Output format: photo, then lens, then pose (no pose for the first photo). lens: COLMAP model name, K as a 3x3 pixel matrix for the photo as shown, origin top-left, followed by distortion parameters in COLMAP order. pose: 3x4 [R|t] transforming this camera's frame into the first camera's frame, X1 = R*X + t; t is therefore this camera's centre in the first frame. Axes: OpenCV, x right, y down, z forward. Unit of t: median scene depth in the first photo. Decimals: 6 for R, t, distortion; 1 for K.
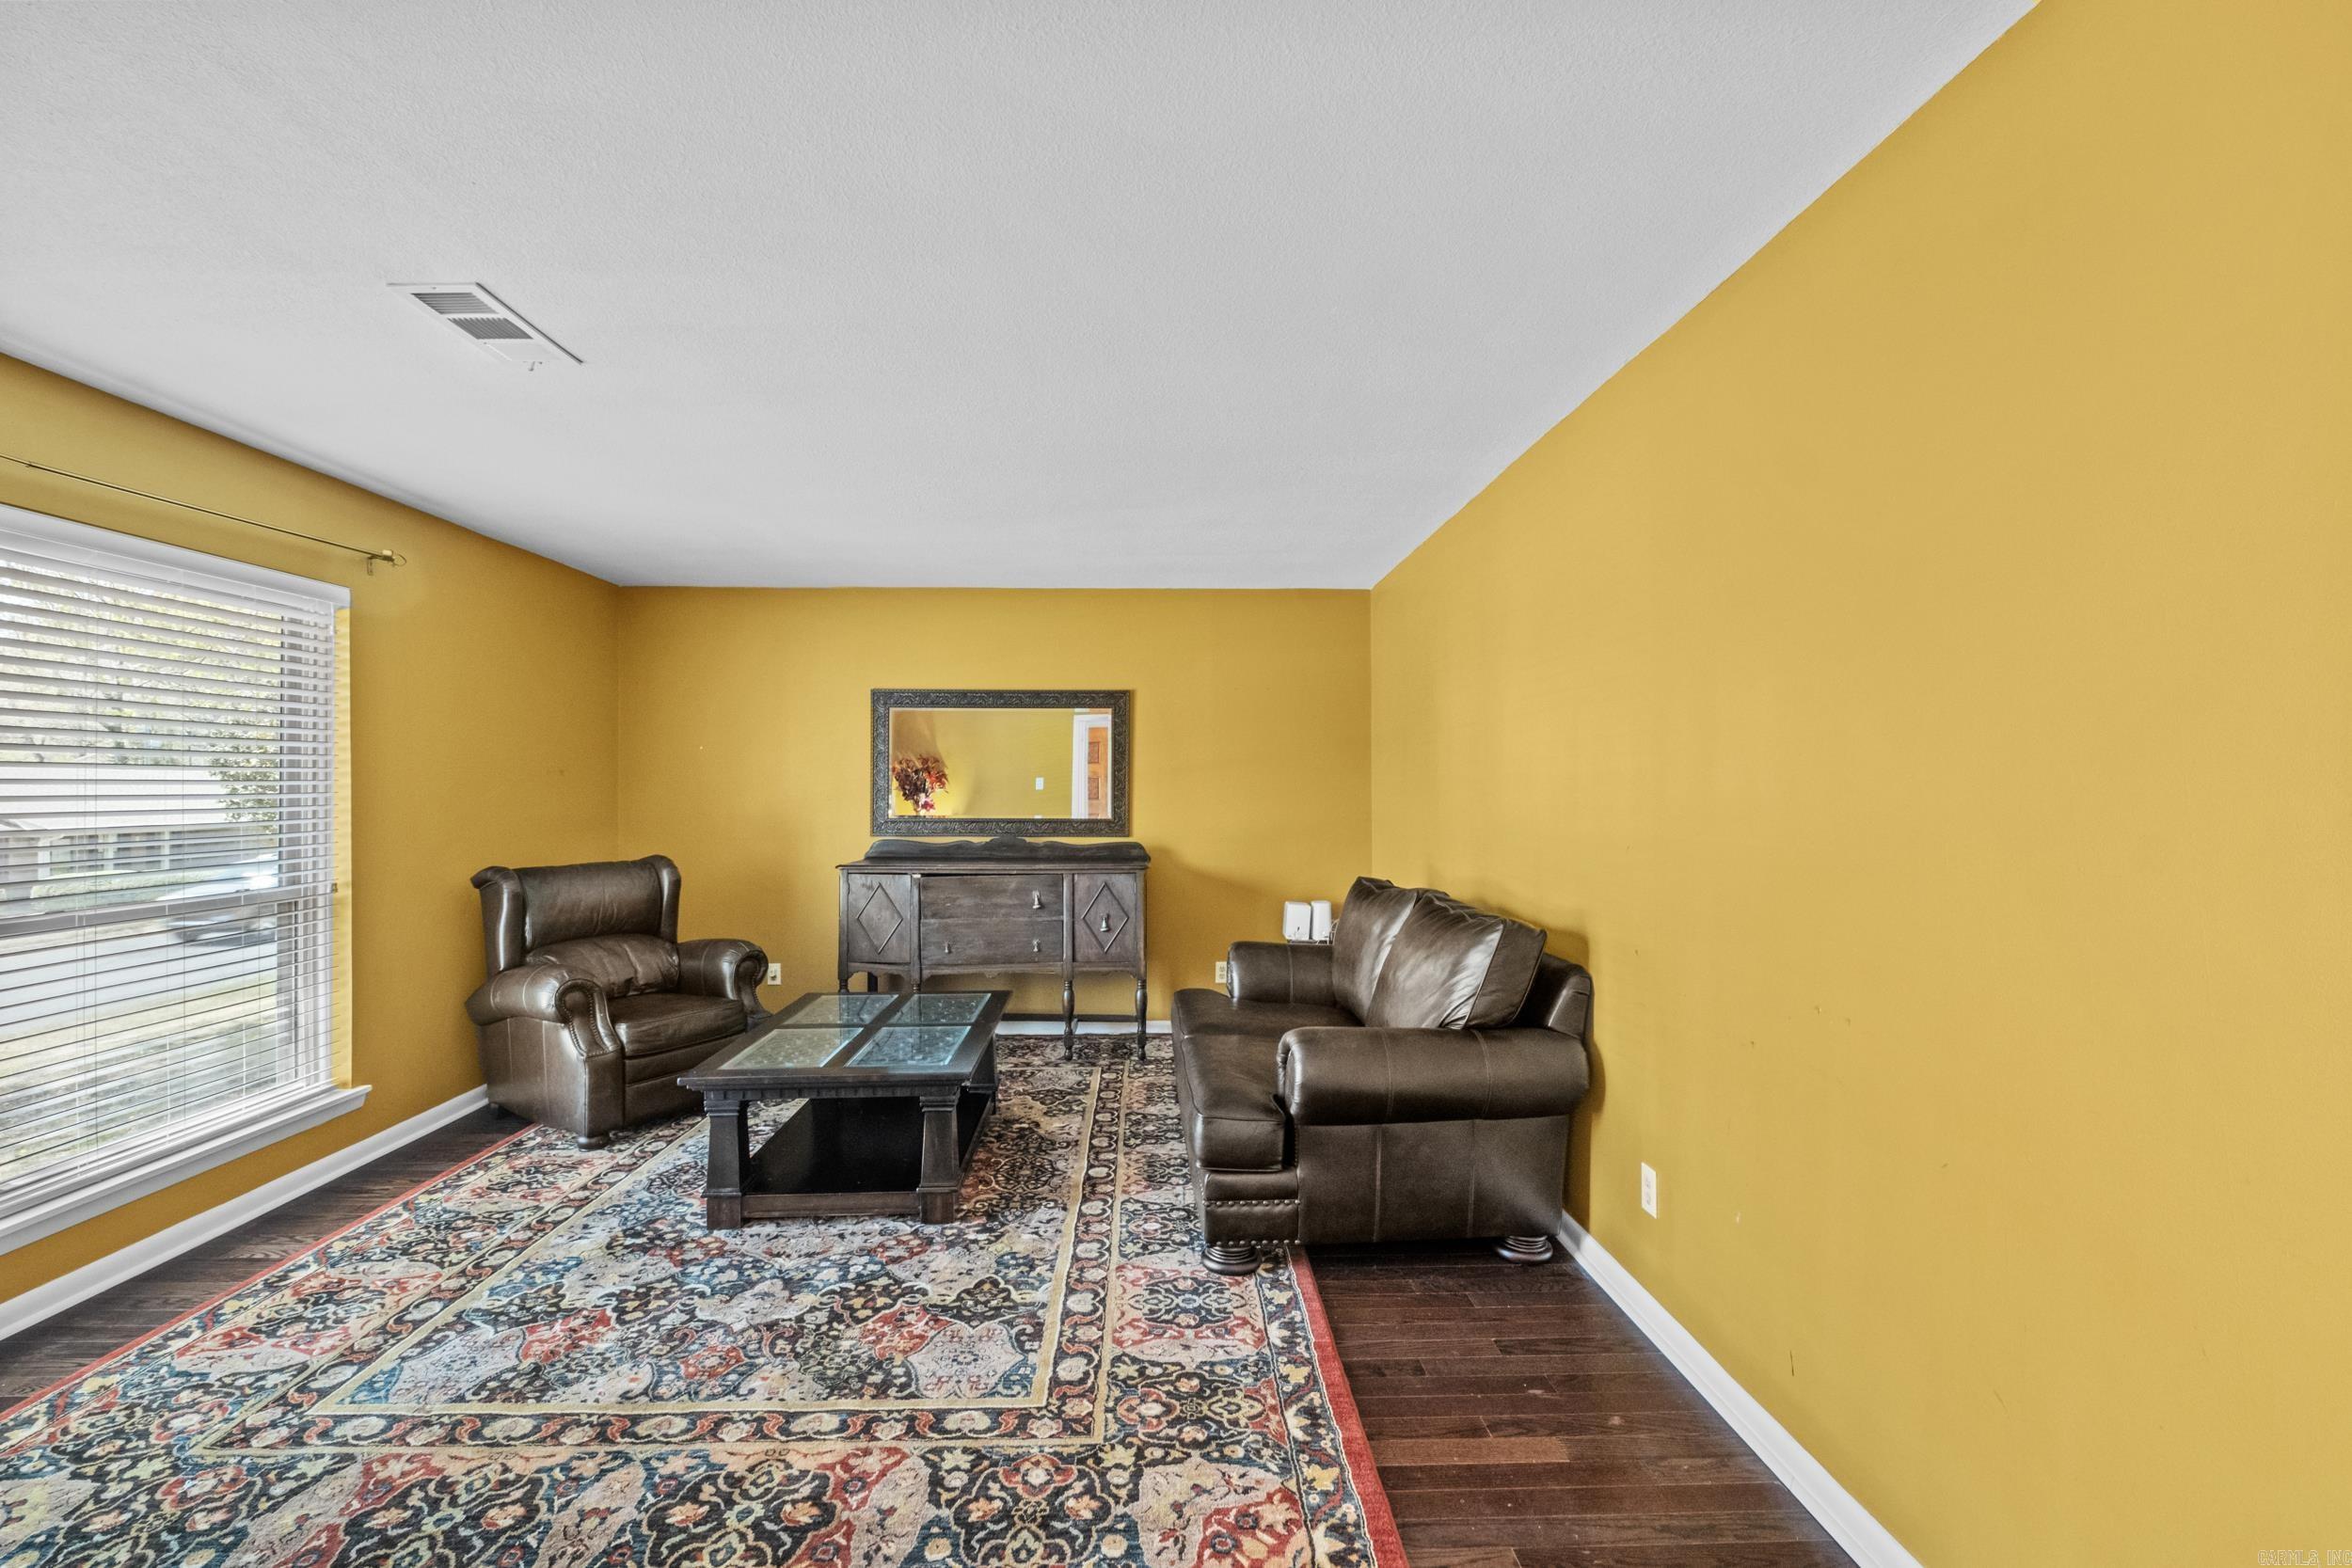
lens RADIAL K [[1023.4, 0, 1165.8], [0, 1023.4, 780.4], [0, 0, 1]] dist [-0.002305, -0.000631]
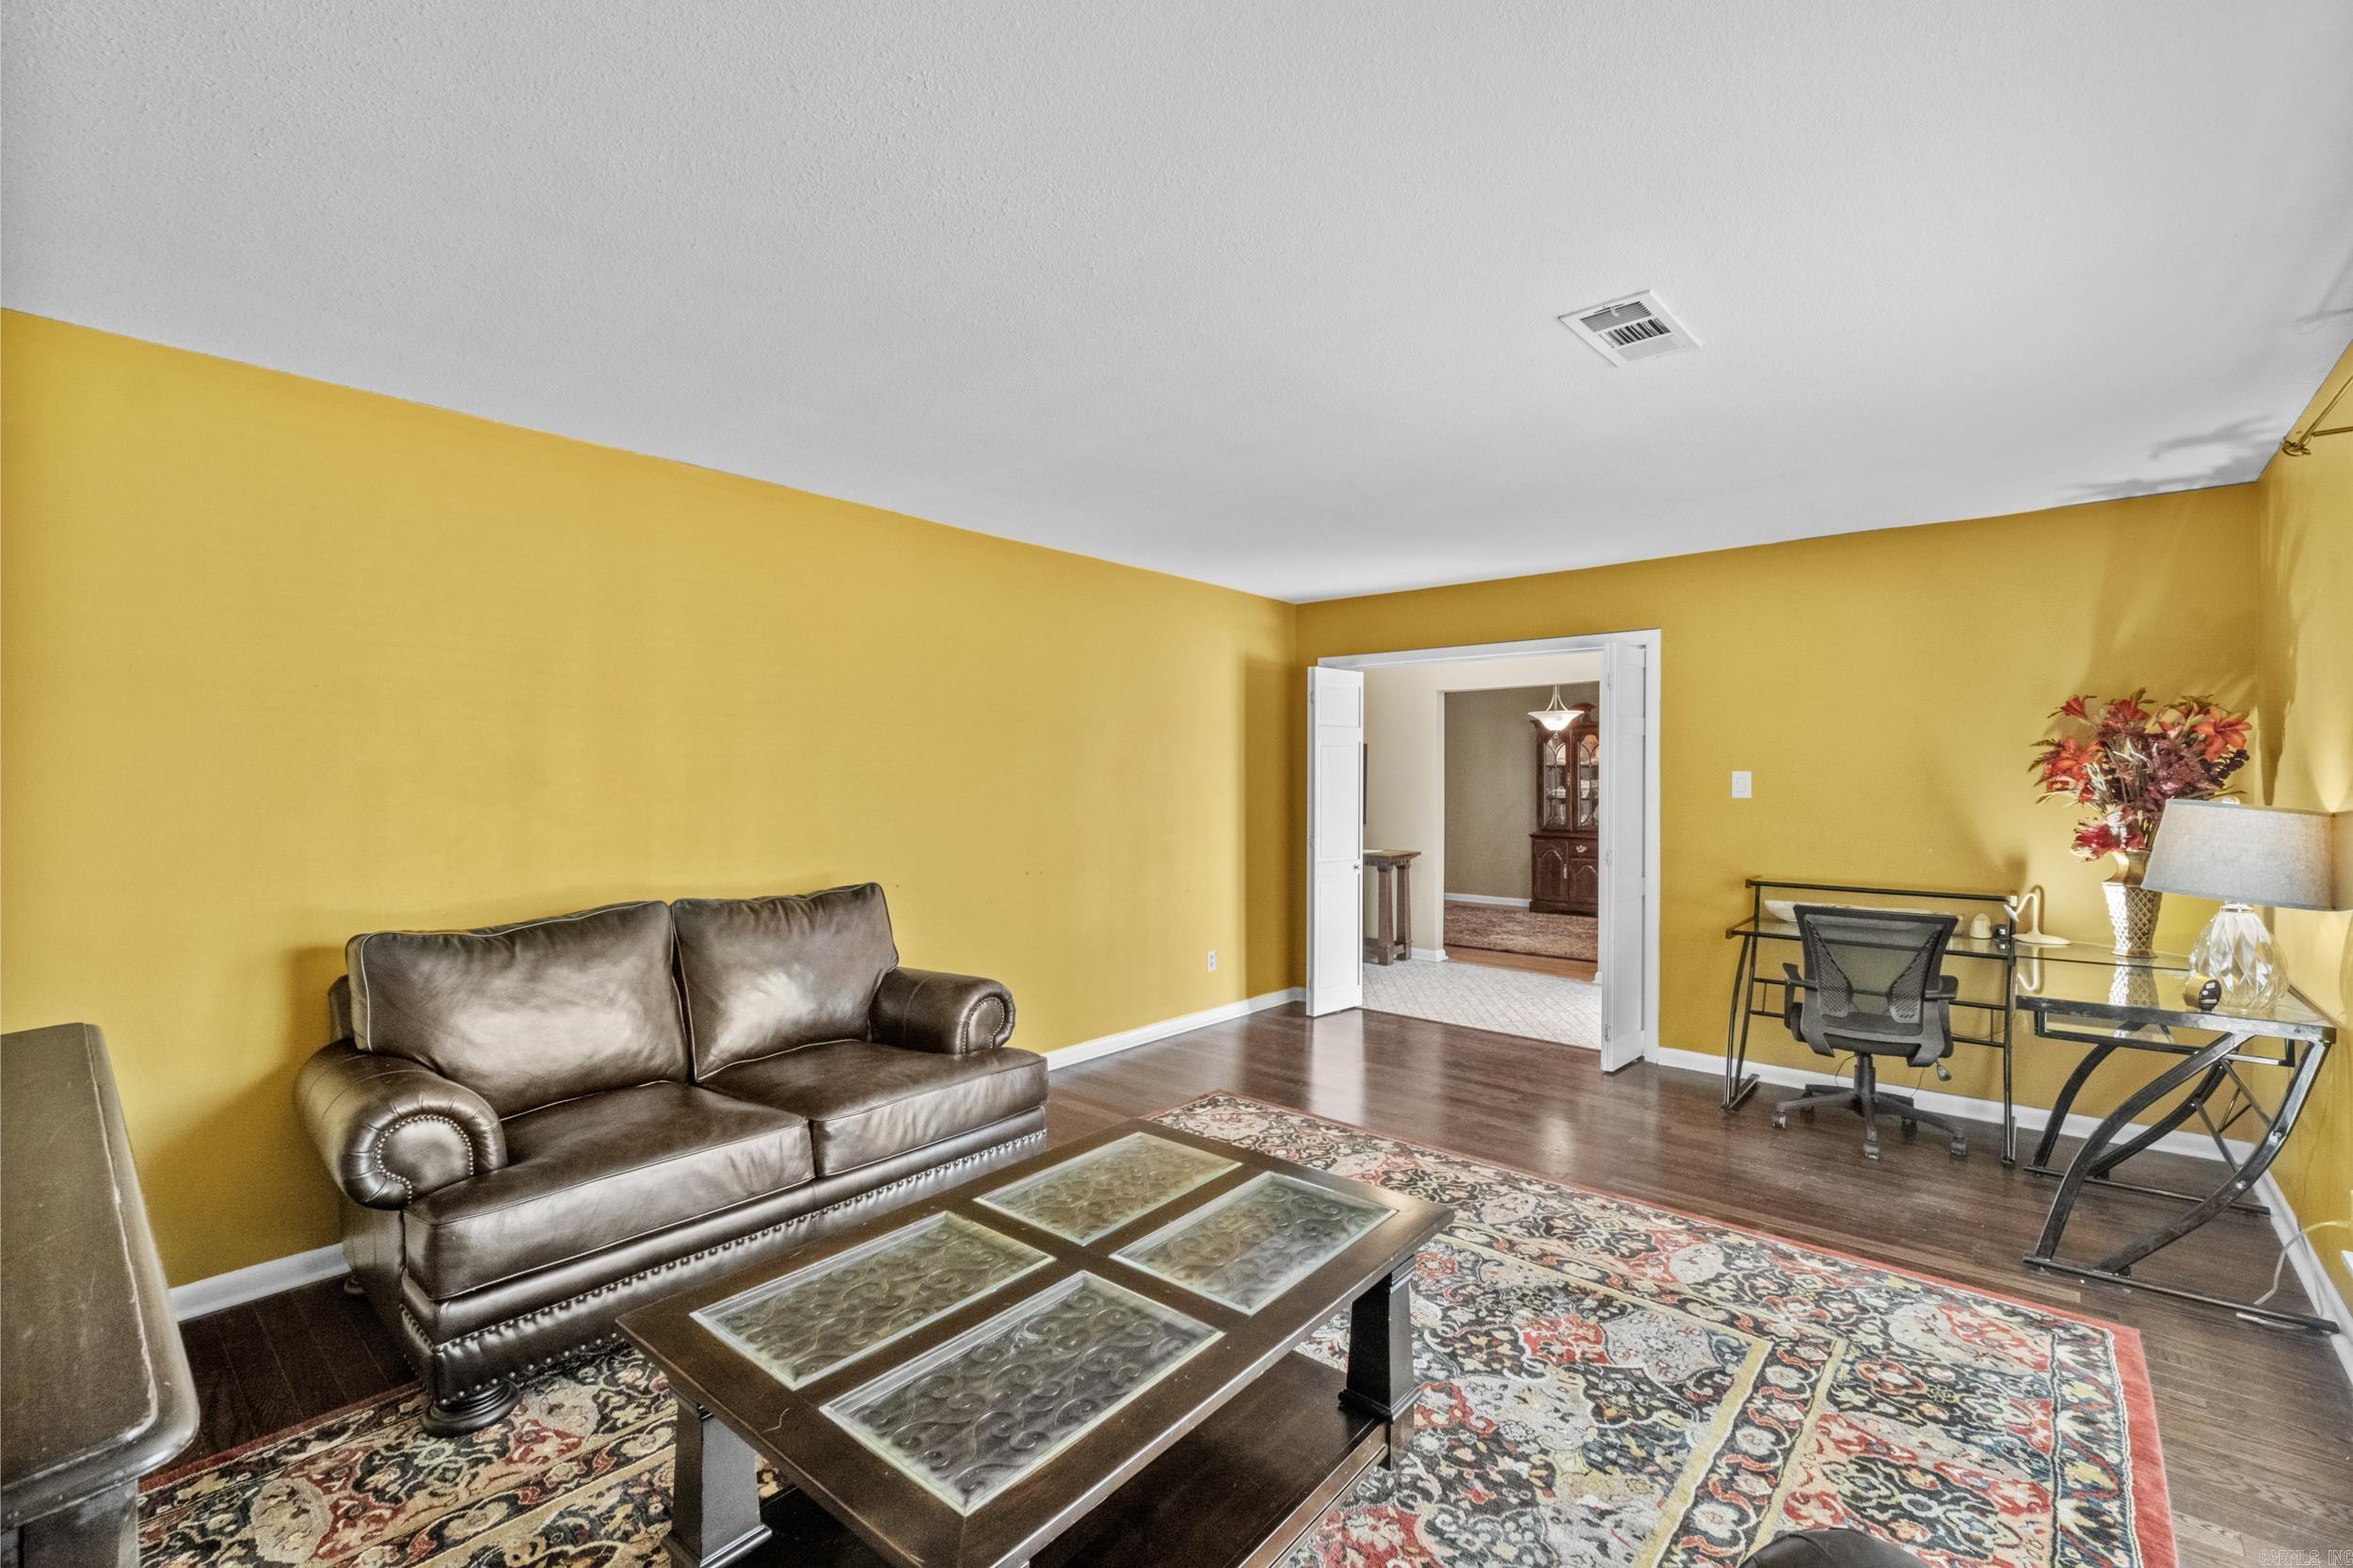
lens RADIAL K [[1018.9, 0, 1163.5], [0, 1018.9, 778.5], [0, 0, 1]] dist [-0.002948, -0.001110]
pose [[-0.737687, 0.001282, 0.675142, -0.859036], [-0.004589, 0.999966, -0.006913, 0.010316], [-0.675127, -0.008198, -0.737656, 1.772341]]
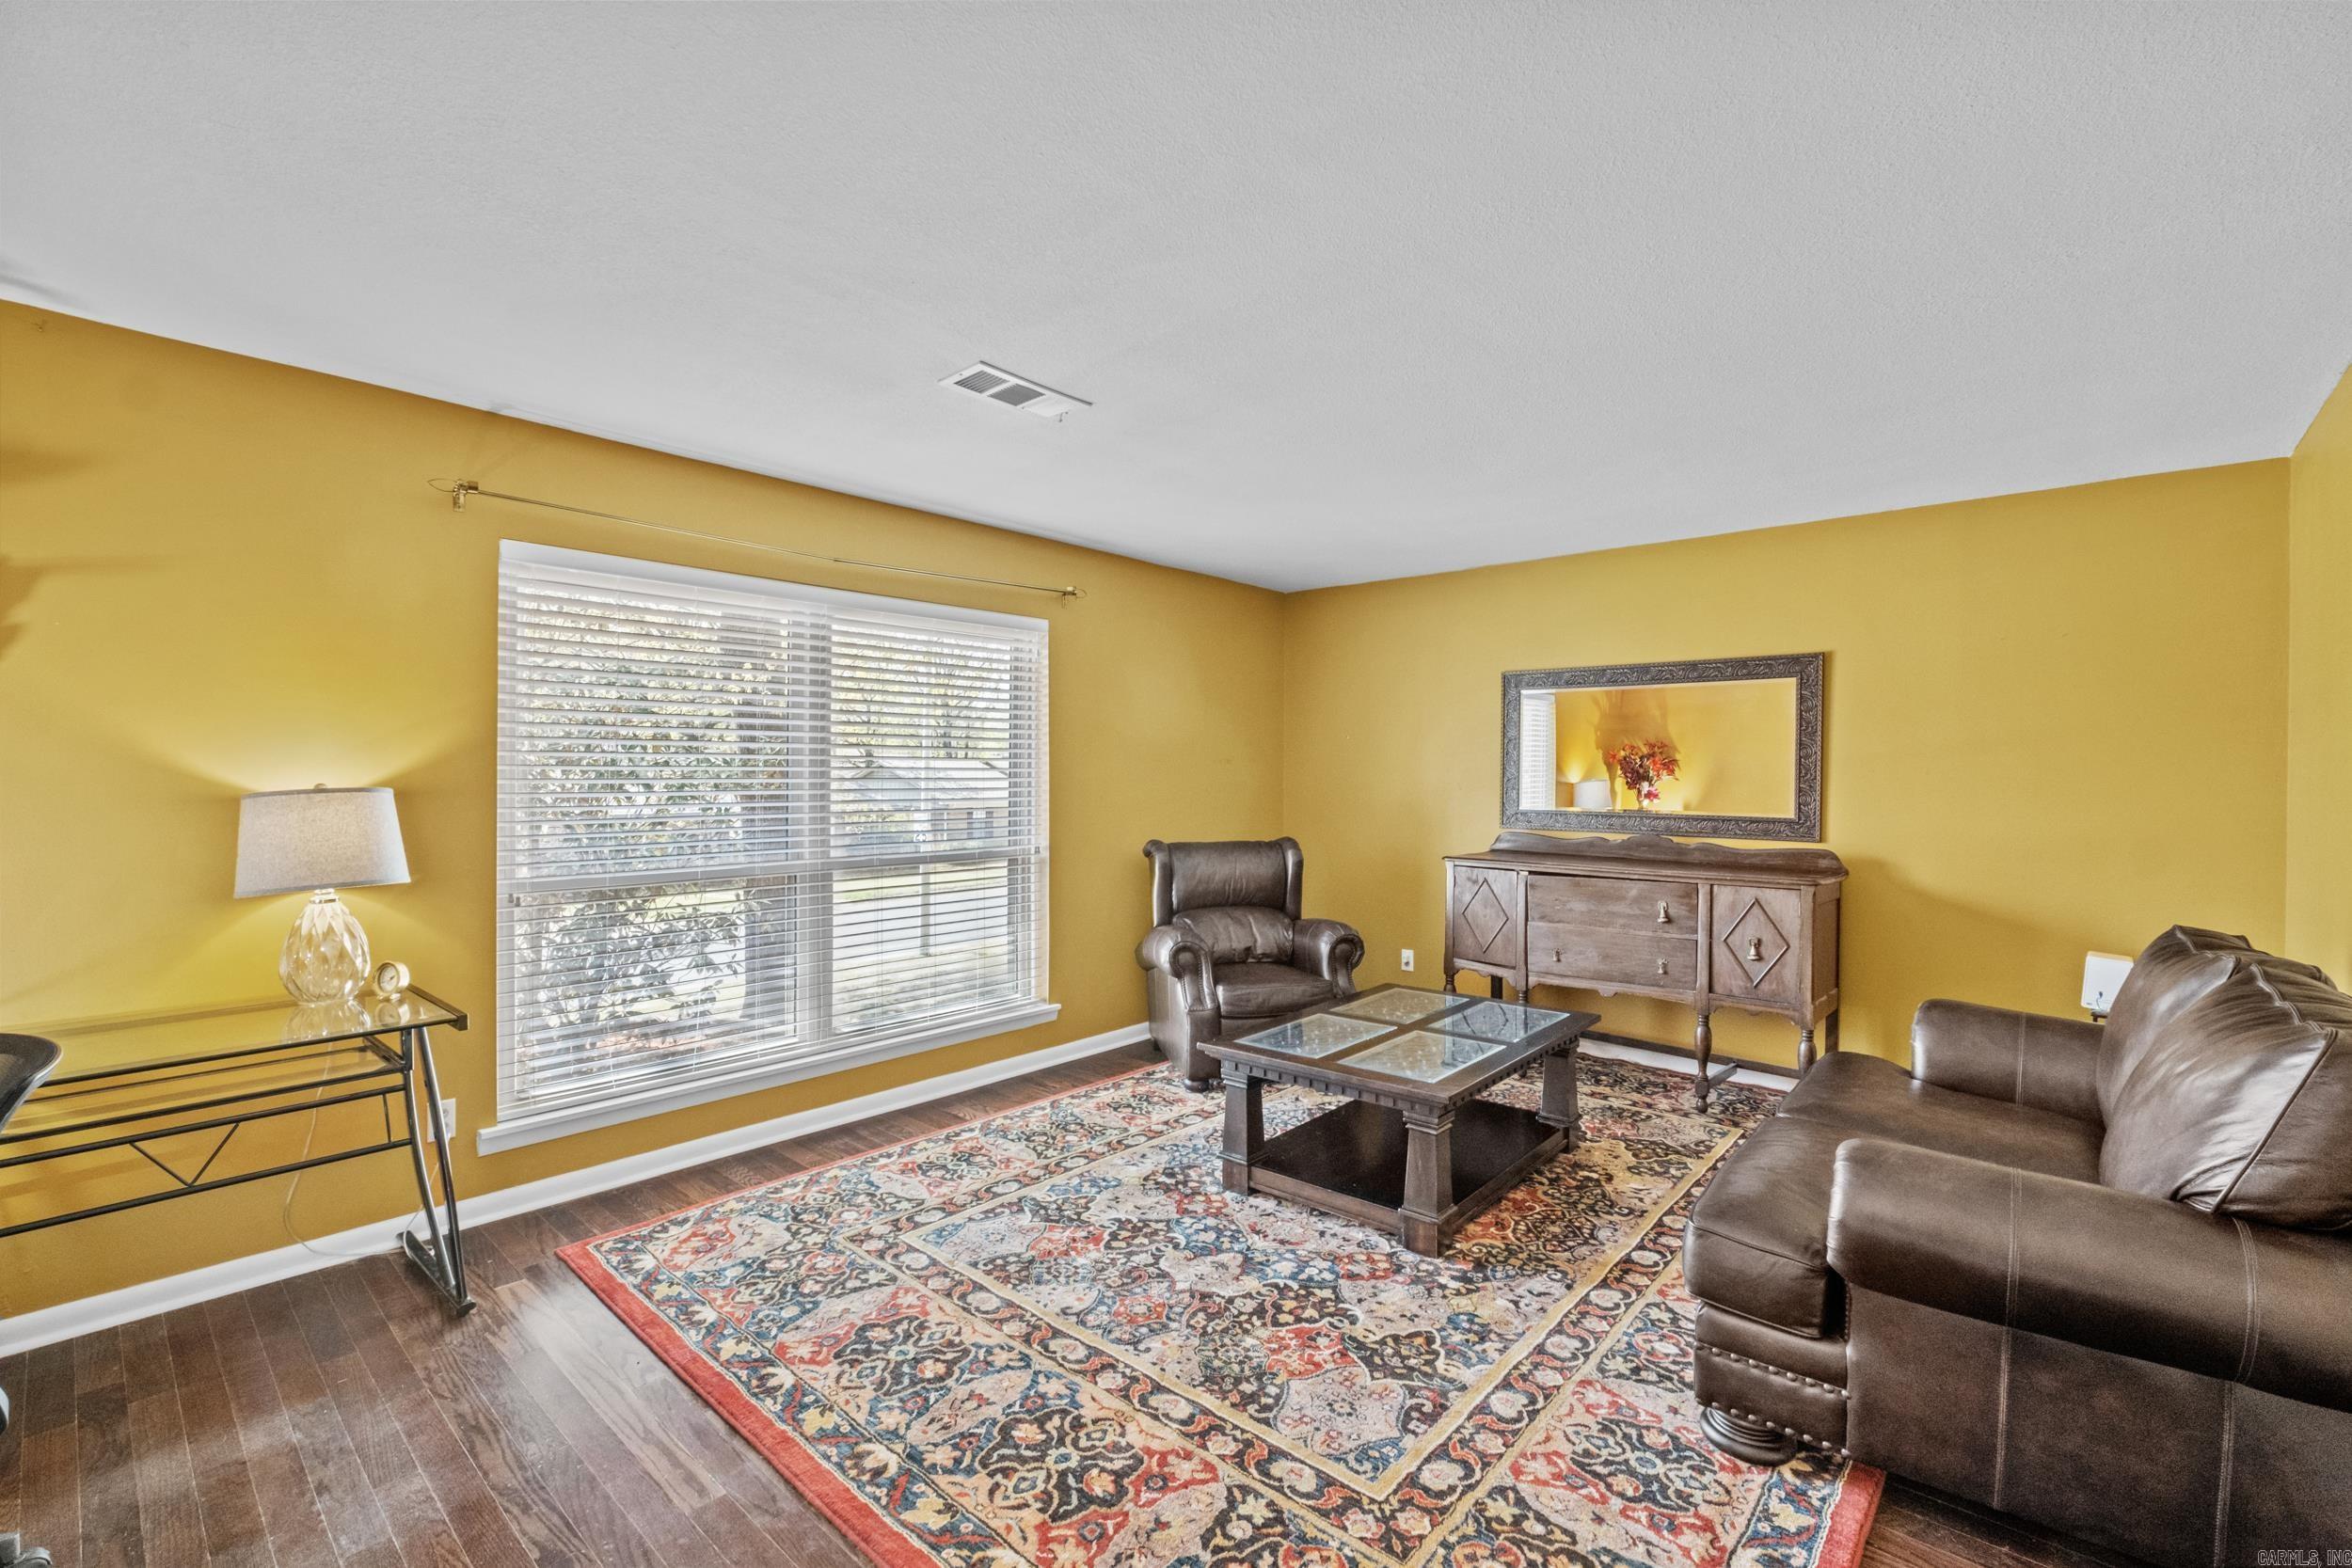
lens RADIAL K [[1018.4, 0, 1163.0], [0, 1018.4, 778.5], [0, 0, 1]] dist [-0.002948, -0.001110]
pose [[0.727493, 0.008518, -0.686062, 0.257049], [-0.001782, 0.999943, 0.010526, -0.000617], [0.686113, -0.006435, 0.727467, 0.205036]]
